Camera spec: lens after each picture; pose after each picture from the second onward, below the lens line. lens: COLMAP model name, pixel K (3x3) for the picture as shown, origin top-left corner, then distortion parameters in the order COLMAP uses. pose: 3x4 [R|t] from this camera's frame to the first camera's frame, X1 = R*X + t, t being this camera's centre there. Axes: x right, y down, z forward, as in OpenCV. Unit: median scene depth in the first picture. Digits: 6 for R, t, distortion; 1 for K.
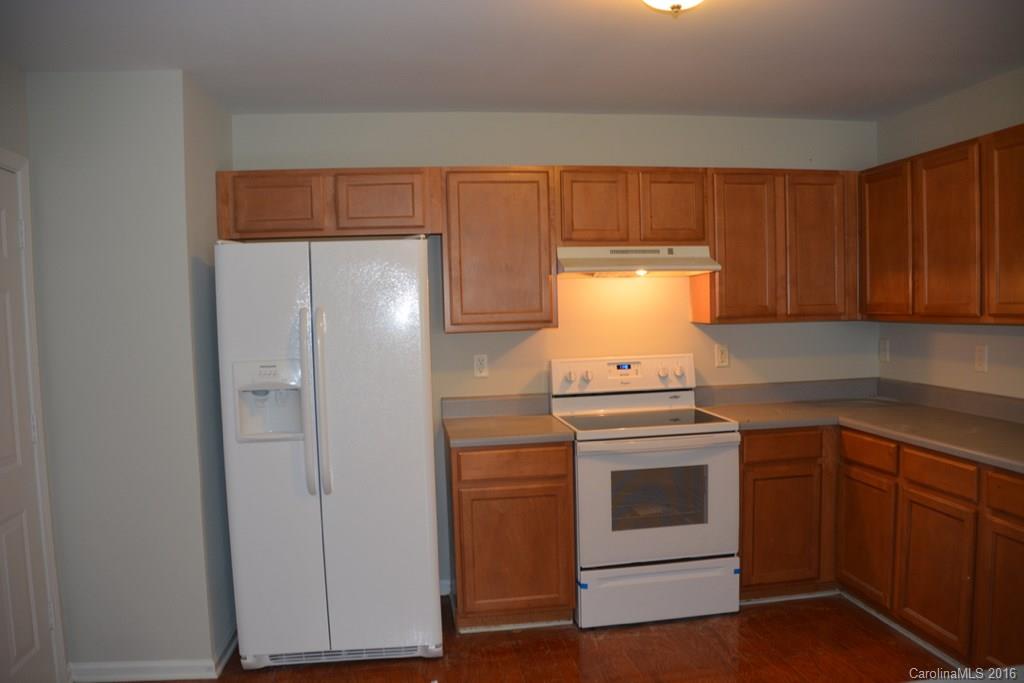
lens RADIAL K [[800.2, 0, 515.1], [0, 800.2, 357.4], [0, 0, 1]] dist [-0.186807, 0.119615]
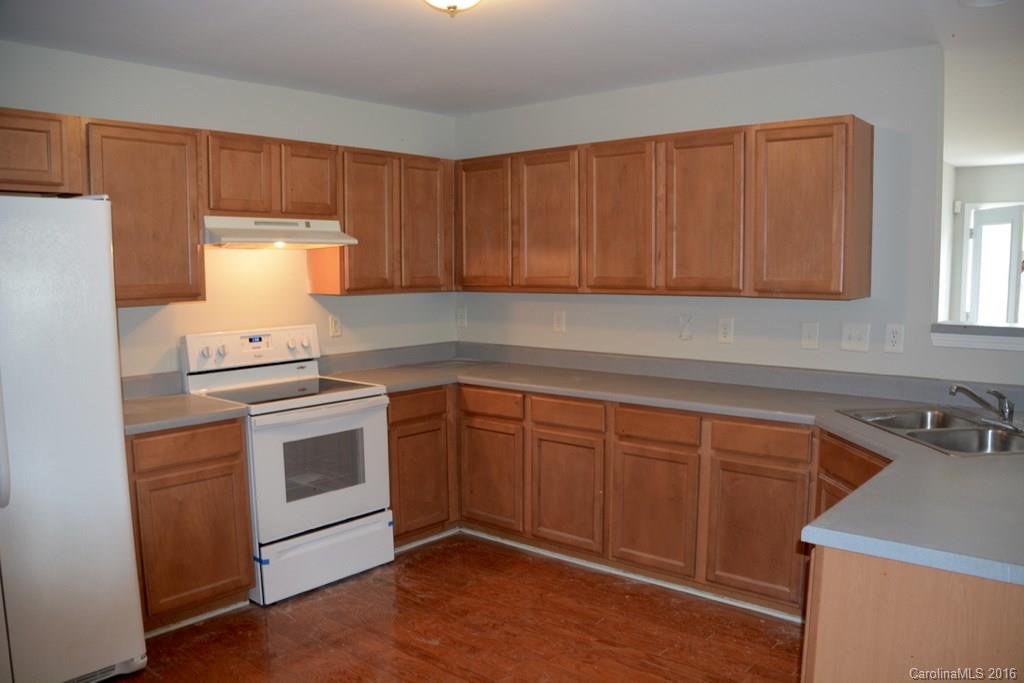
lens RADIAL K [[800.2, 0, 515.1], [0, 800.2, 357.4], [0, 0, 1]] dist [-0.186807, 0.119615]
pose [[0.752070, -0.051023, 0.657105, -0.286258], [0.029002, 0.998595, 0.044345, -0.000076], [-0.658444, -0.014293, 0.752494, 0.059375]]
